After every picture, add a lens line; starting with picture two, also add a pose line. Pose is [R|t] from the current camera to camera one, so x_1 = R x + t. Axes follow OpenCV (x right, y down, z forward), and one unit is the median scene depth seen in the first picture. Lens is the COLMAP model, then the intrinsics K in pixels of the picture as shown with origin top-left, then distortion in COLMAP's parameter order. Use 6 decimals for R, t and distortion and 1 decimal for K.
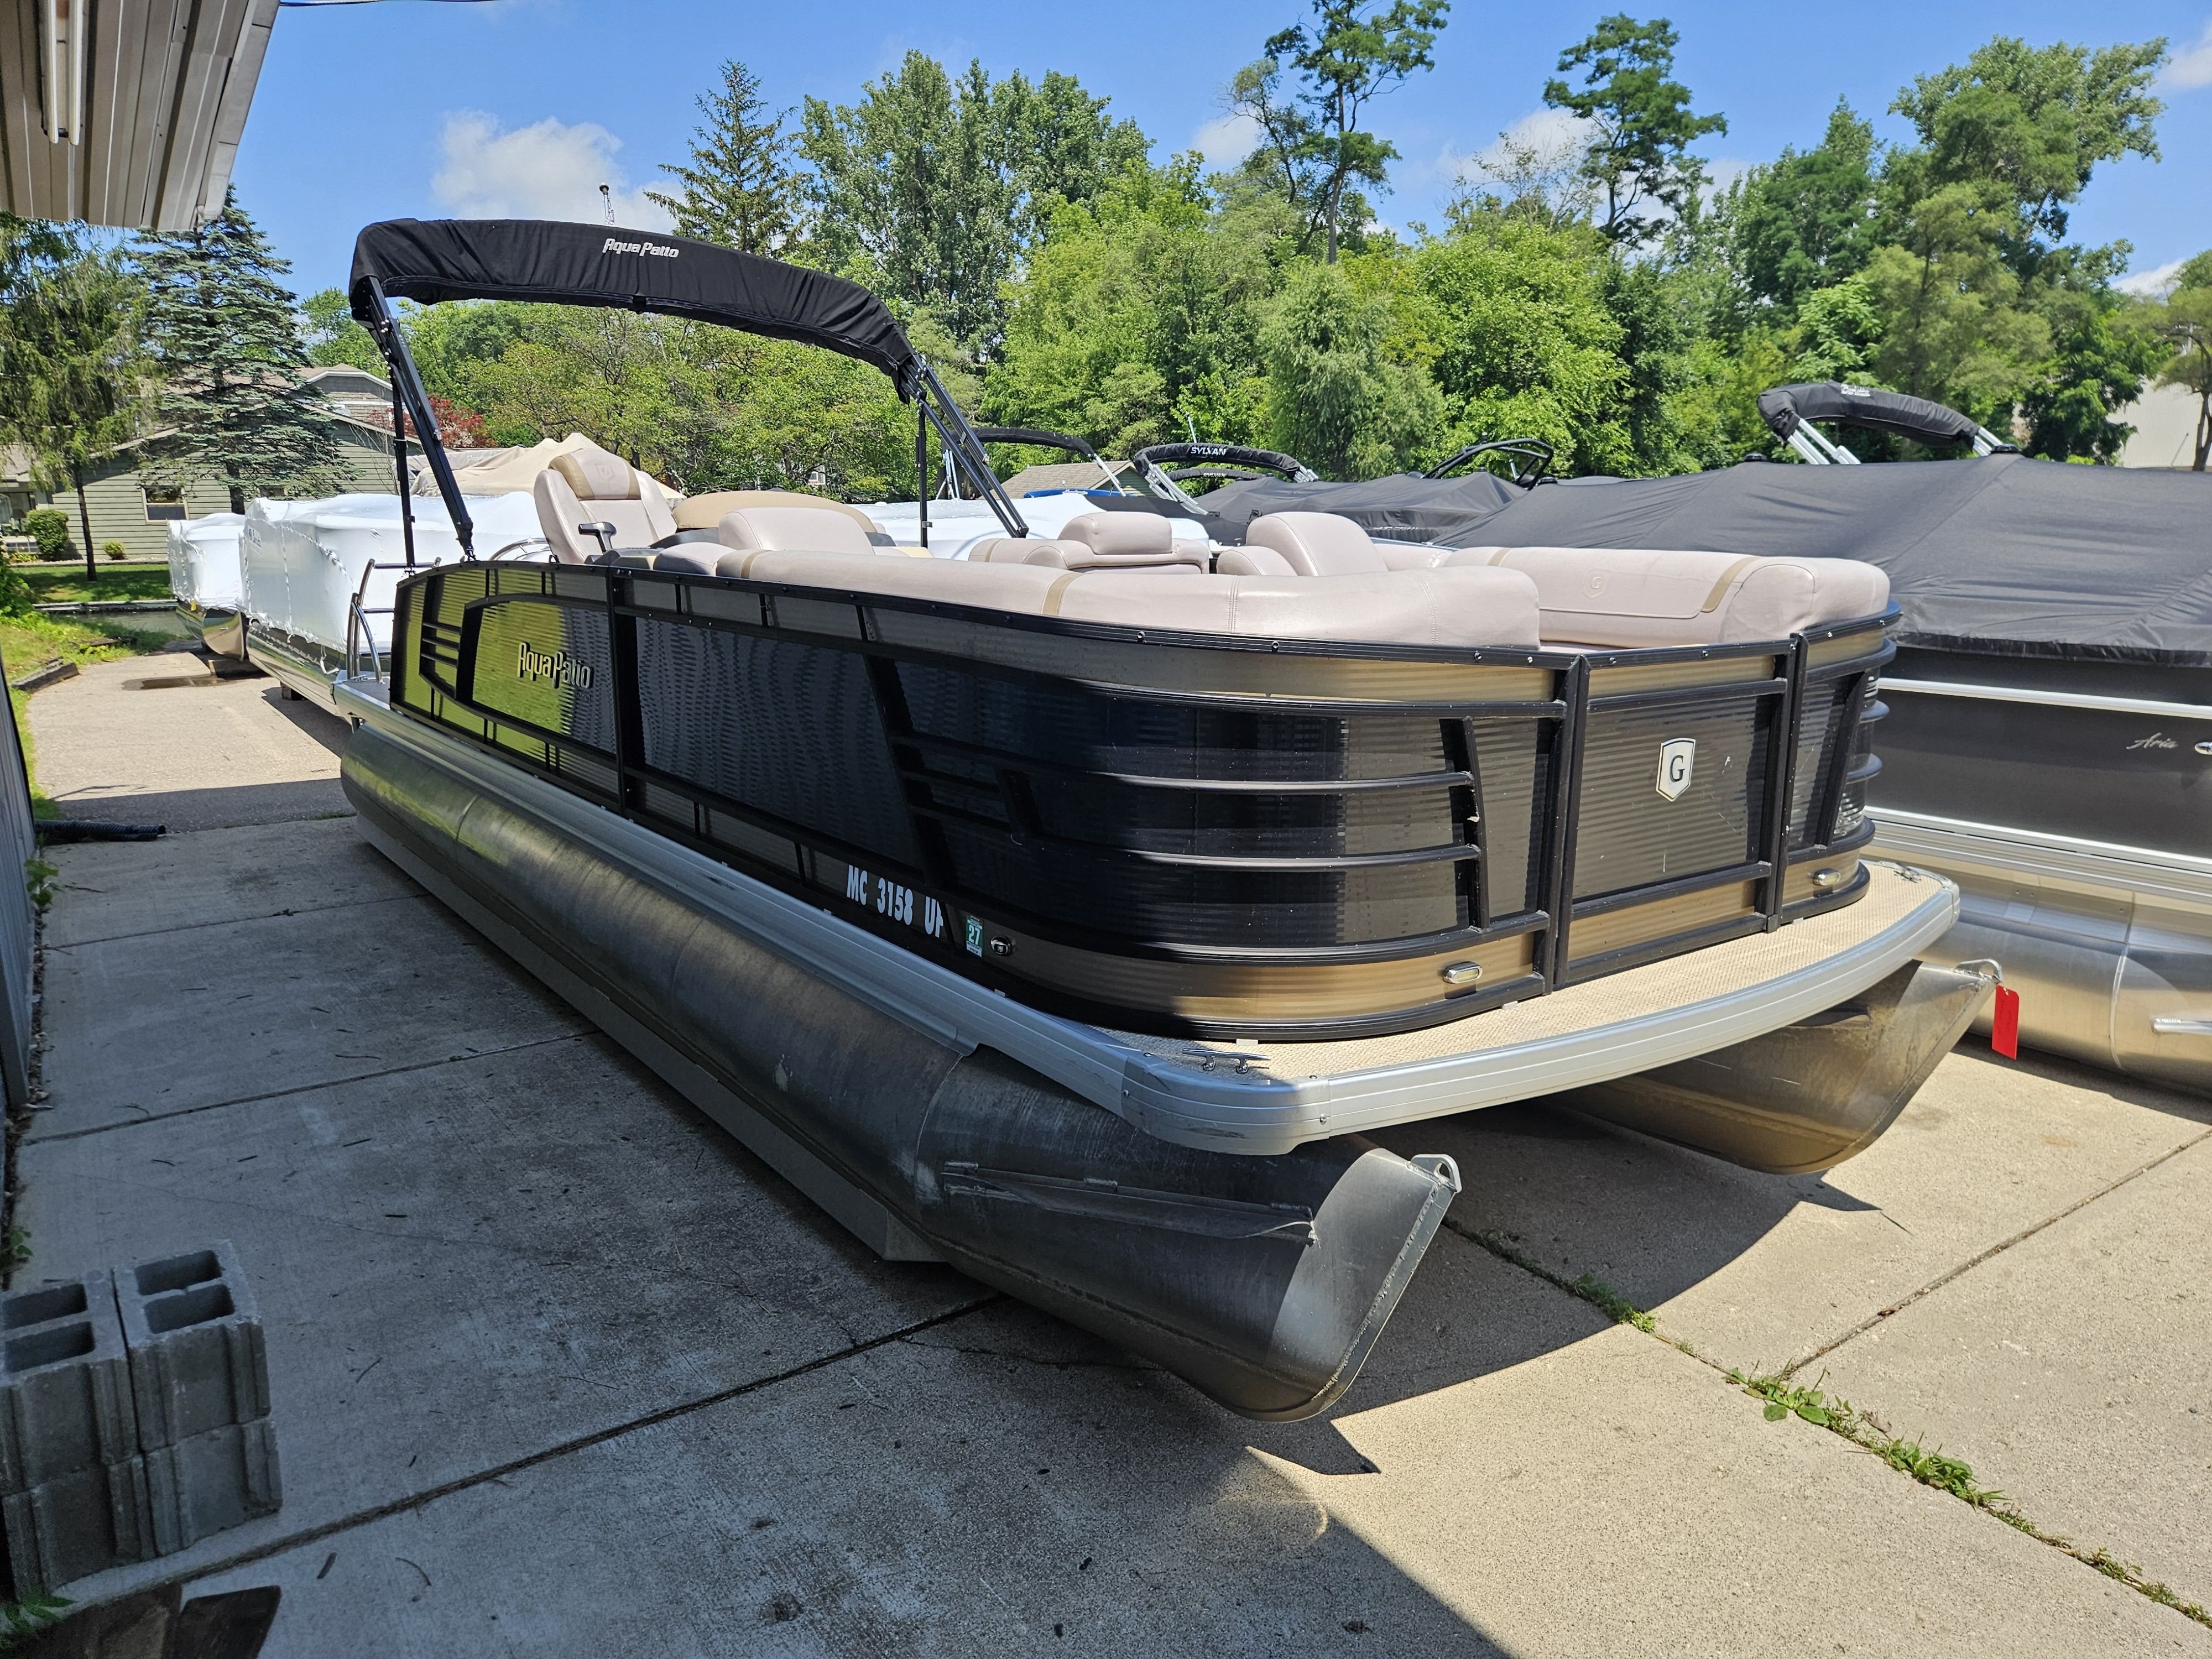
lens RADIAL K [[1488.9, 0, 1124.0], [0, 1488.9, 839.7], [0, 0, 1]] dist [0.079721, -0.069846]
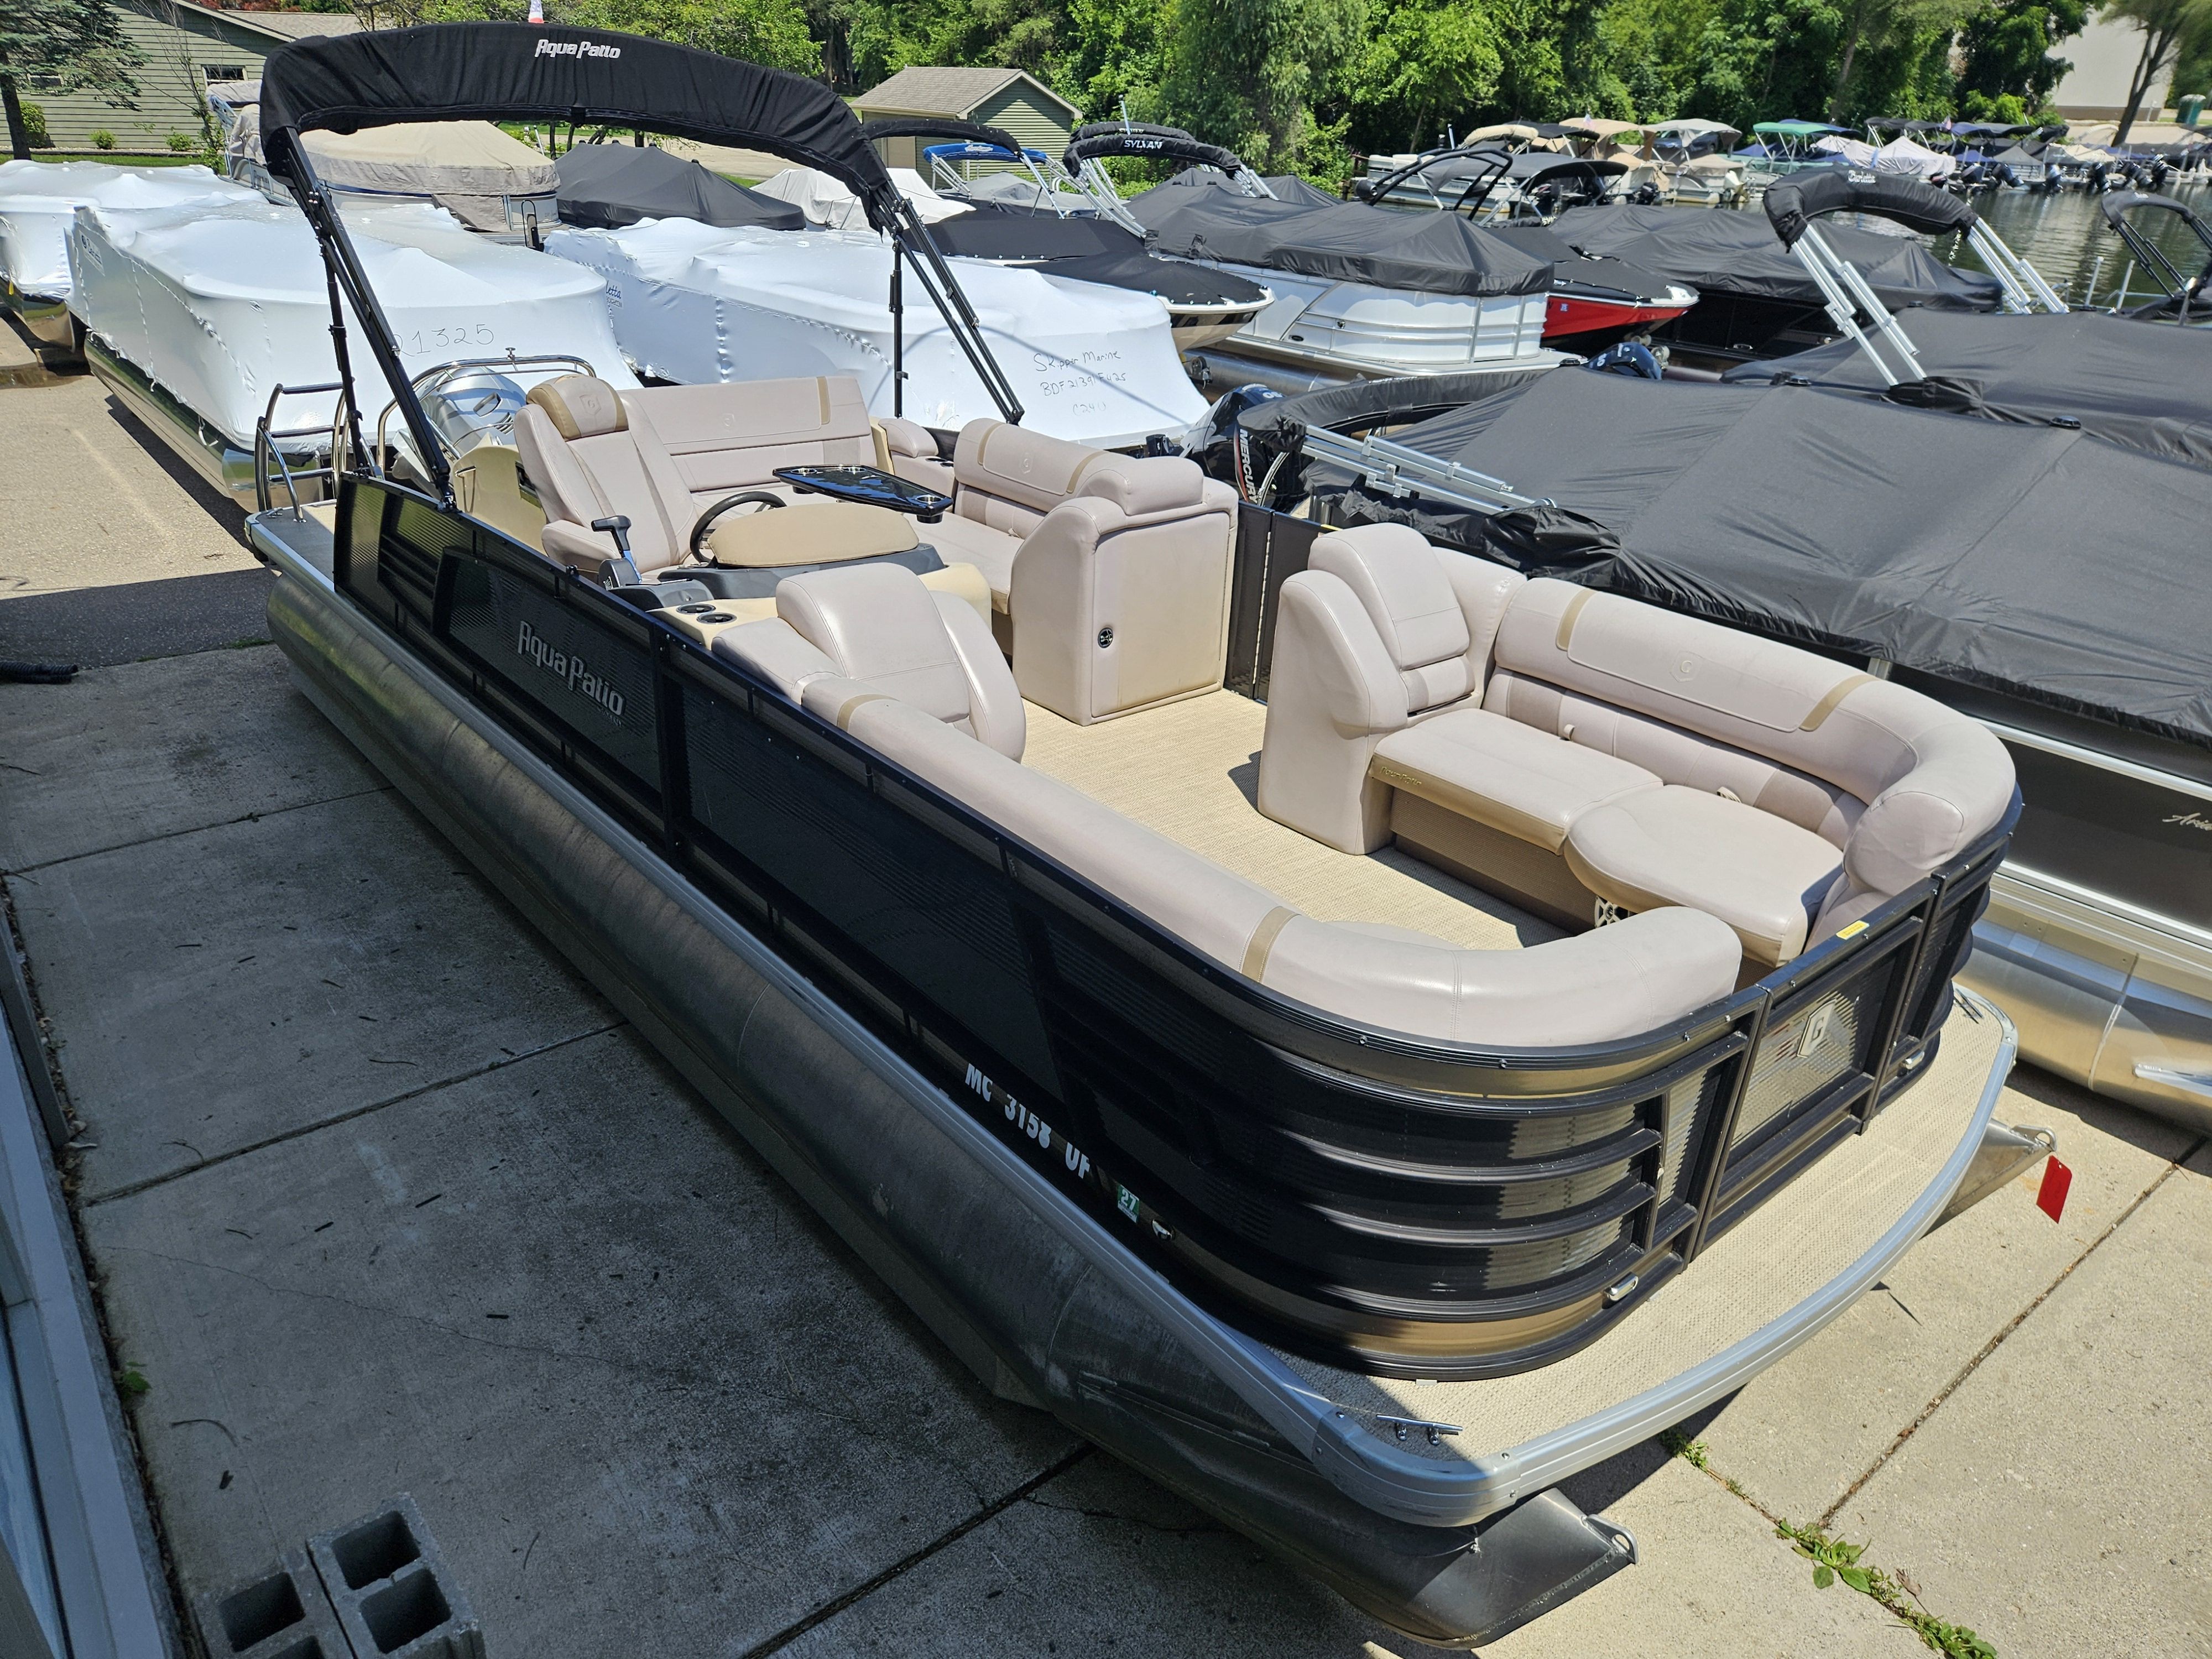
lens RADIAL K [[1490.0, 0, 1088.2], [0, 1490.0, 828.3], [0, 0, 1]] dist [0.075757, -0.064608]
pose [[0.997659, 0.011527, 0.067402, -0.085152], [-0.027203, 0.971240, 0.236545, -0.179863], [-0.062736, -0.237825, 0.969280, 0.033152]]
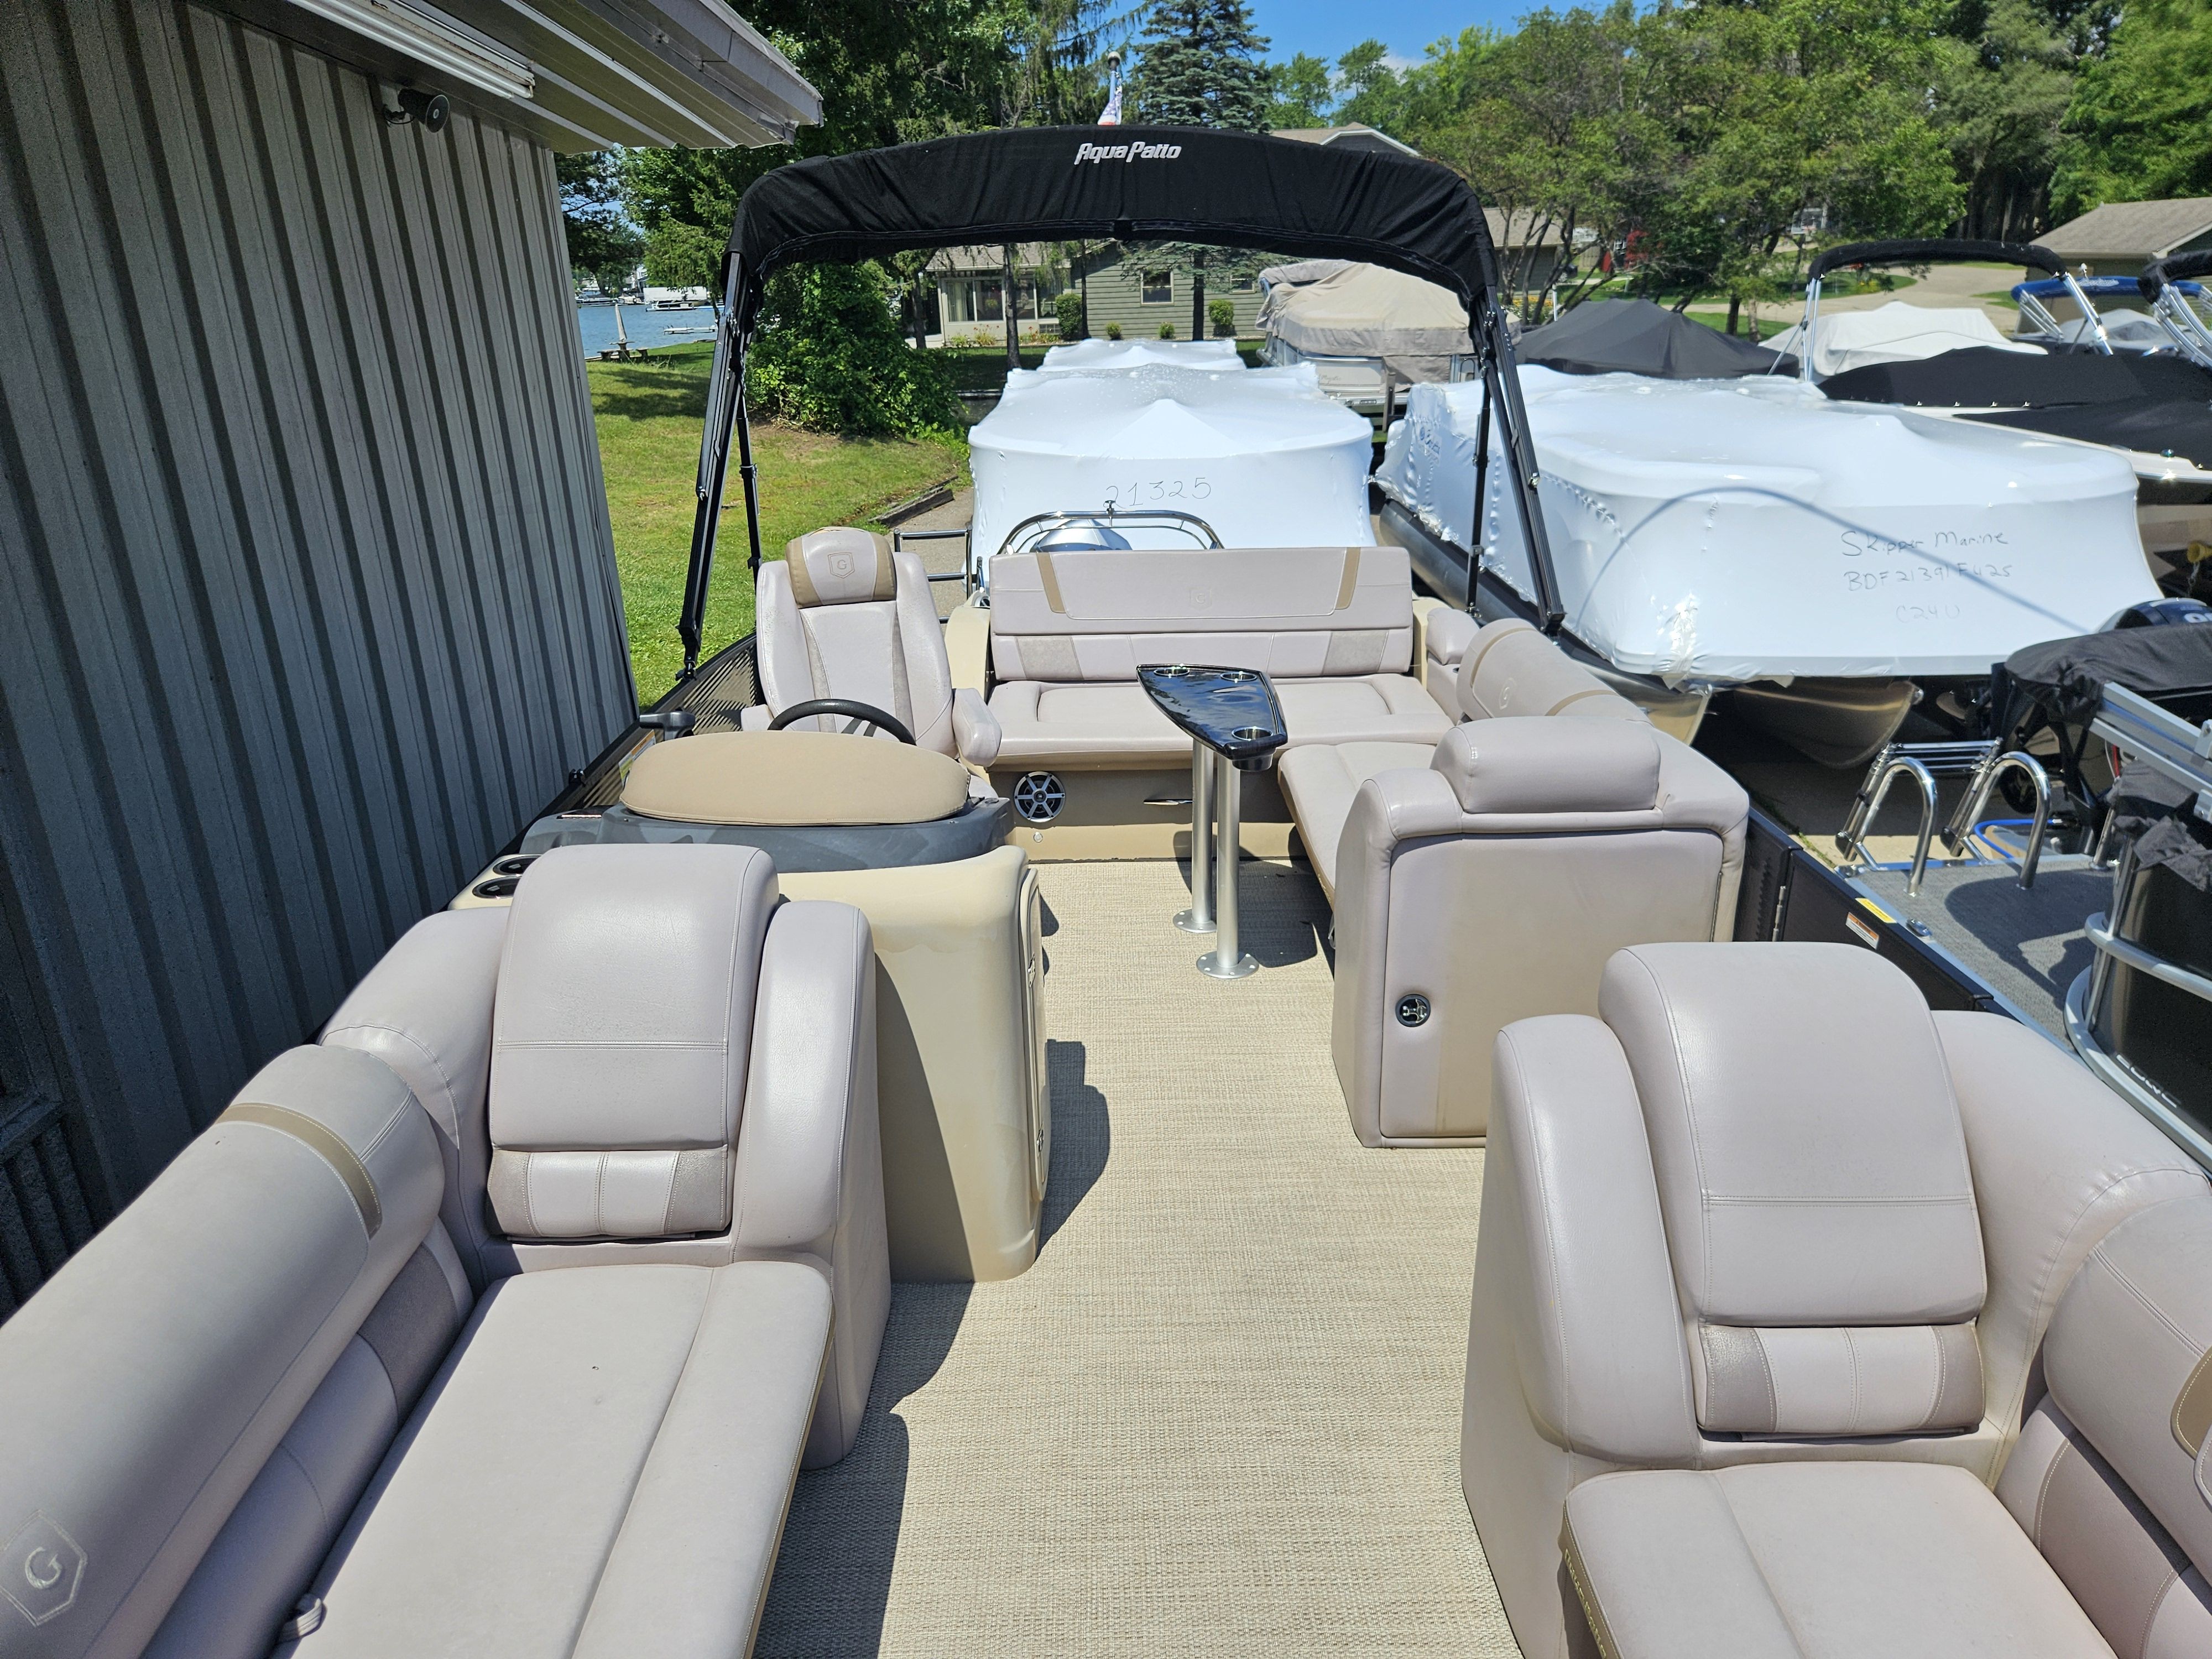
lens RADIAL K [[1484.6, 0, 1107.9], [0, 1484.6, 832.7], [0, 0, 1]] dist [0.067451, -0.057448]
pose [[0.808194, 0.194537, -0.555858, 0.139789], [-0.105785, 0.976469, 0.187933, -0.218375], [0.579338, -0.093085, 0.809755, 0.405600]]
